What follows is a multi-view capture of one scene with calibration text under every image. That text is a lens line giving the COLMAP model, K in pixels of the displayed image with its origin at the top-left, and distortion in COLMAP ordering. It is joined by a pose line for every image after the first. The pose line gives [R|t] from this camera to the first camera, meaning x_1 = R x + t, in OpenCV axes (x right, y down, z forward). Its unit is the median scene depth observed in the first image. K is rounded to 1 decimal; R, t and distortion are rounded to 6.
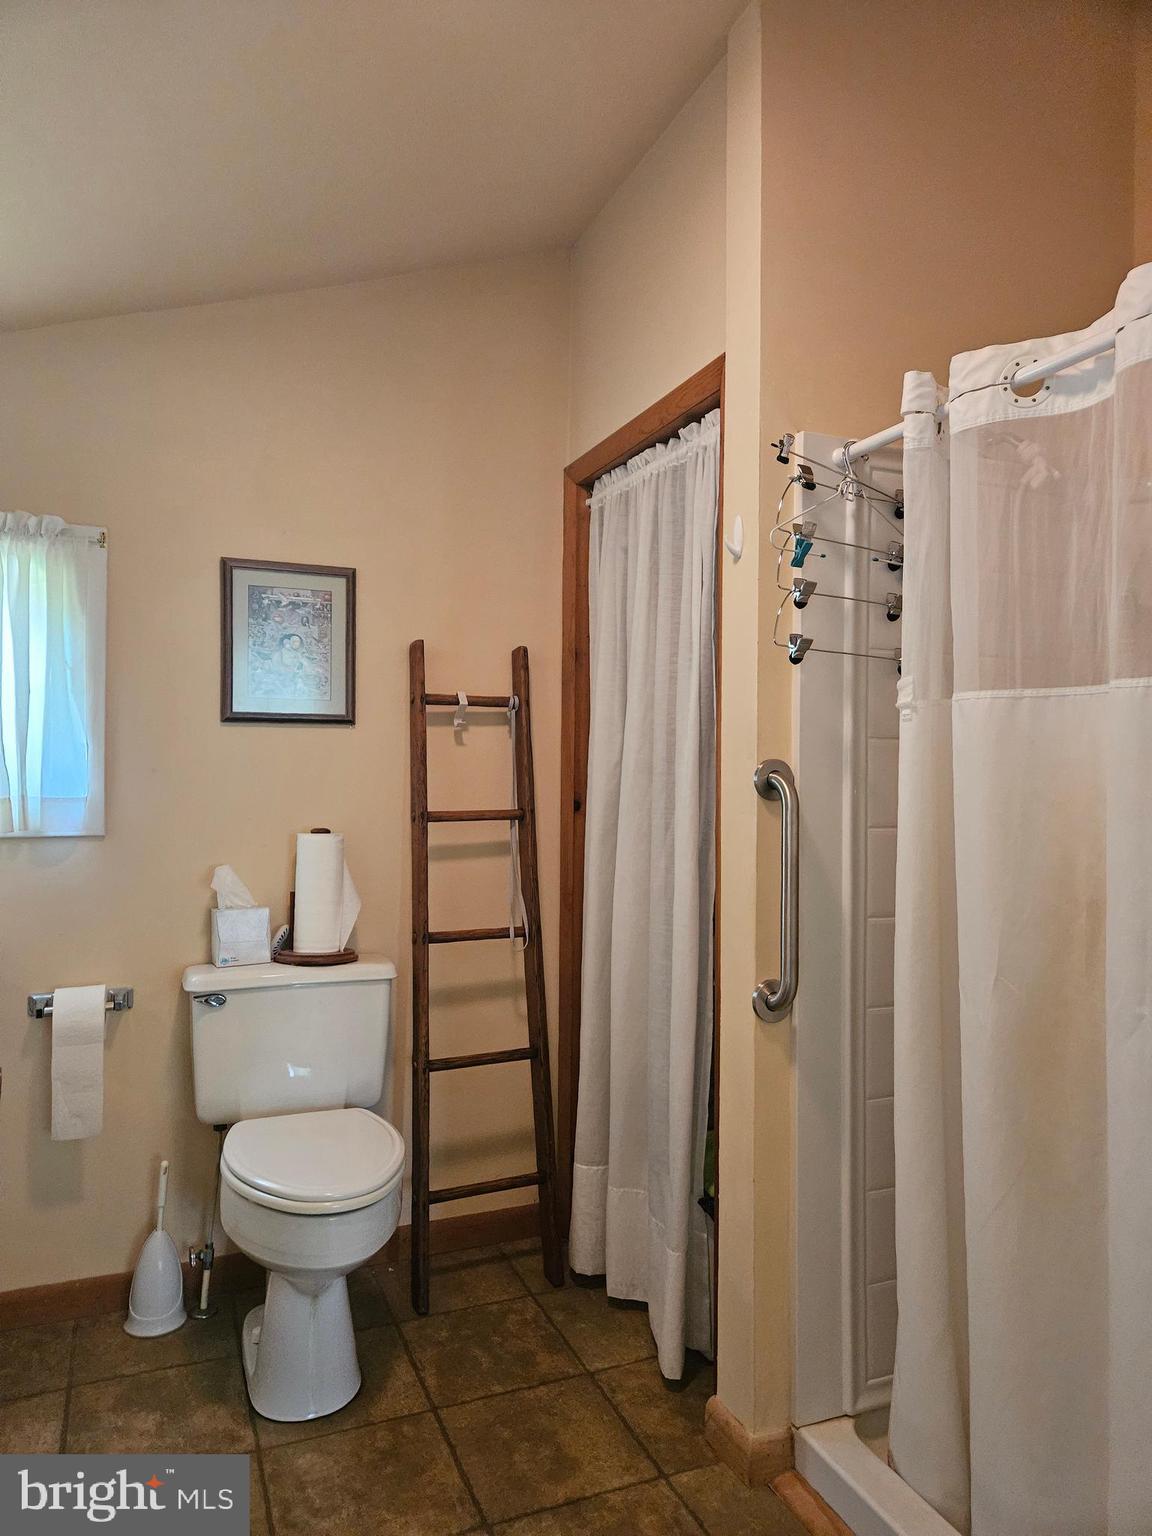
lens RADIAL K [[1026.9, 0, 571.8], [0, 1026.9, 758.5], [0, 0, 1]] dist [0.079930, -0.066977]
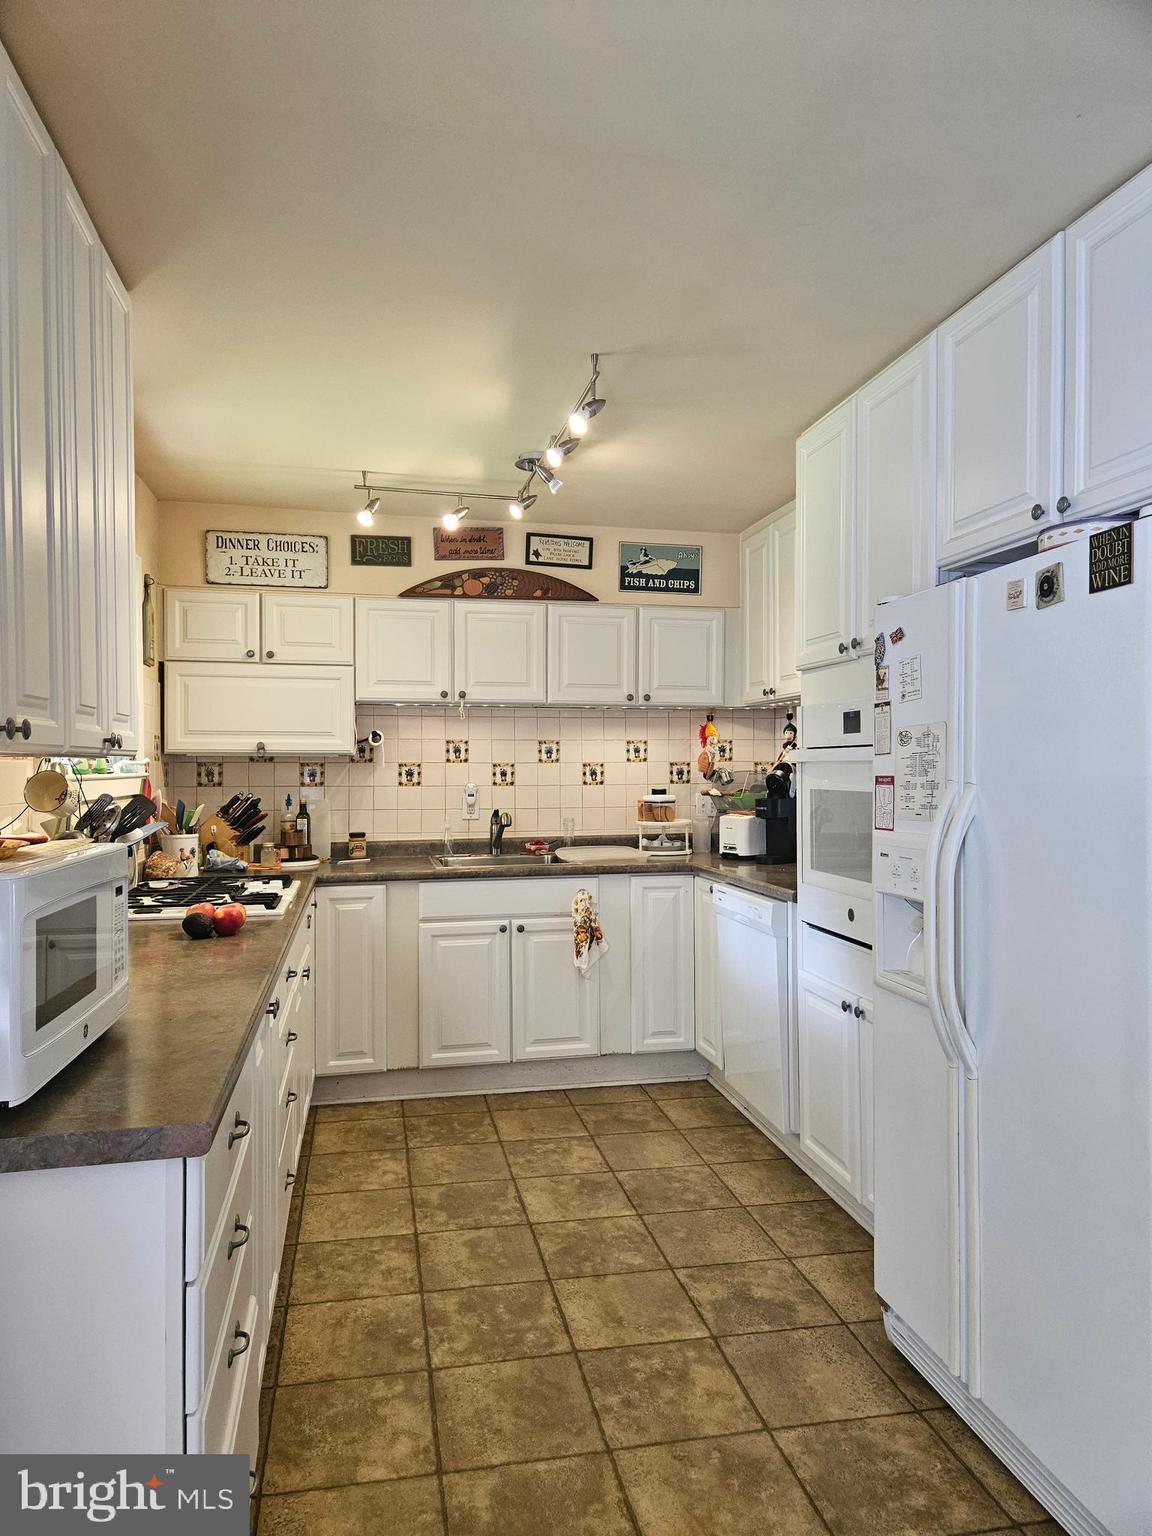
lens RADIAL K [[1027.4, 0, 576.0], [0, 1027.4, 768.0], [0, 0, 1]] dist [0.078486, -0.063838]
pose [[-0.981056, -0.012600, 0.193314, -0.418254], [-0.014516, 0.999859, -0.008497, -0.019682], [-0.193179, -0.011142, -0.981100, 2.333920]]
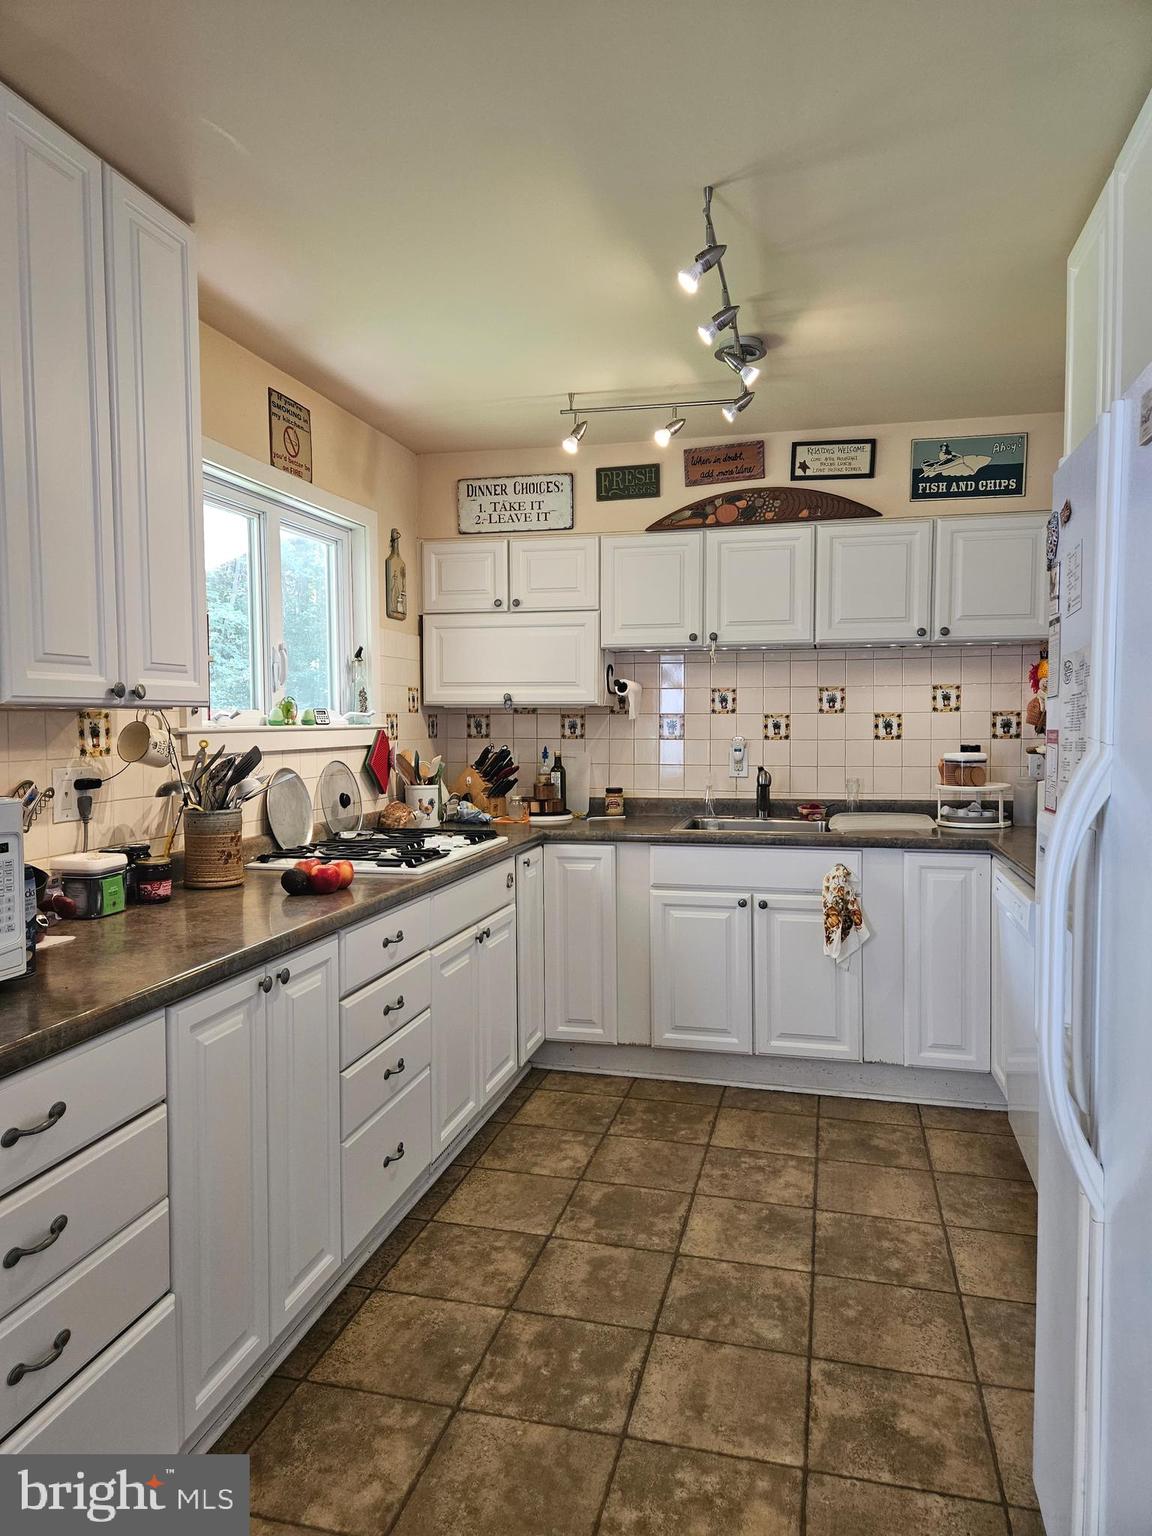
lens RADIAL K [[1026.9, 0, 571.8], [0, 1026.9, 758.5], [0, 0, 1]] dist [0.079930, -0.066977]
pose [[-0.799692, -0.034194, 0.599436, -0.716309], [-0.015943, 0.999234, 0.035732, -0.026125], [-0.600199, 0.019018, -0.799625, 1.954872]]
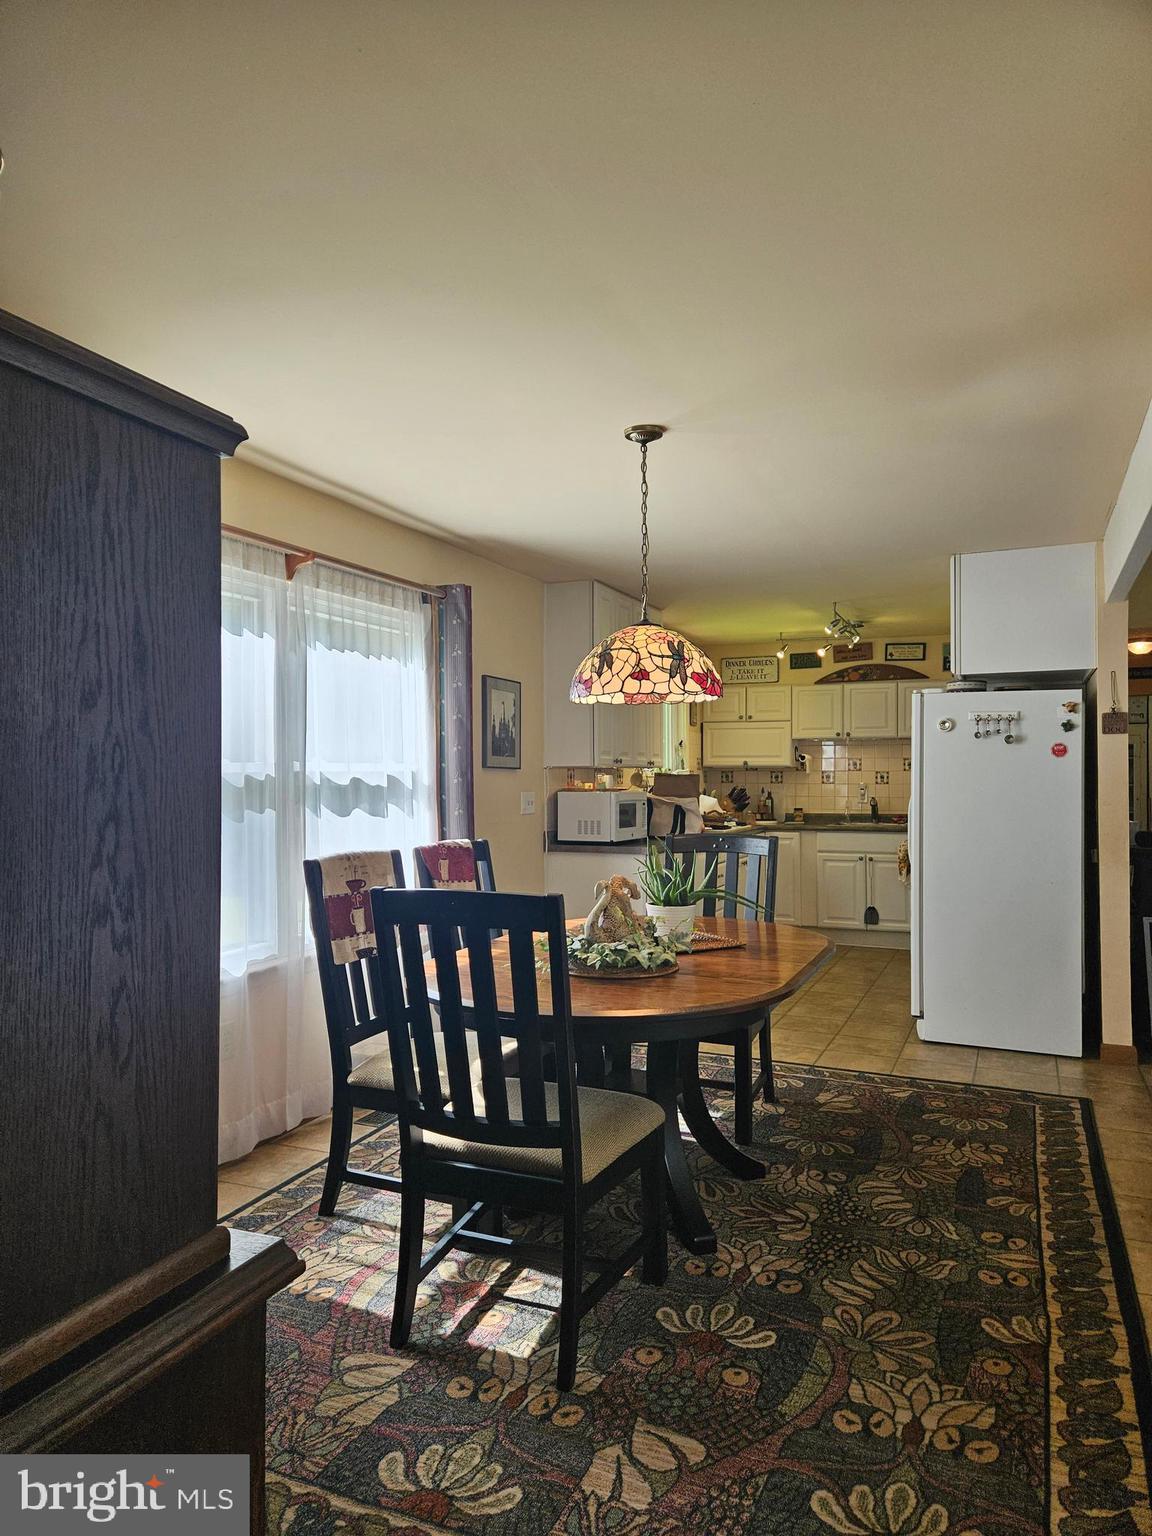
lens RADIAL K [[1026.9, 0, 571.8], [0, 1026.9, 758.5], [0, 0, 1]] dist [0.079930, -0.066977]
pose [[-0.693039, -0.001415, 0.720898, -1.942755], [-0.020659, 0.999626, -0.017899, 0.000750], [-0.720604, -0.027298, -0.692810, 3.845977]]
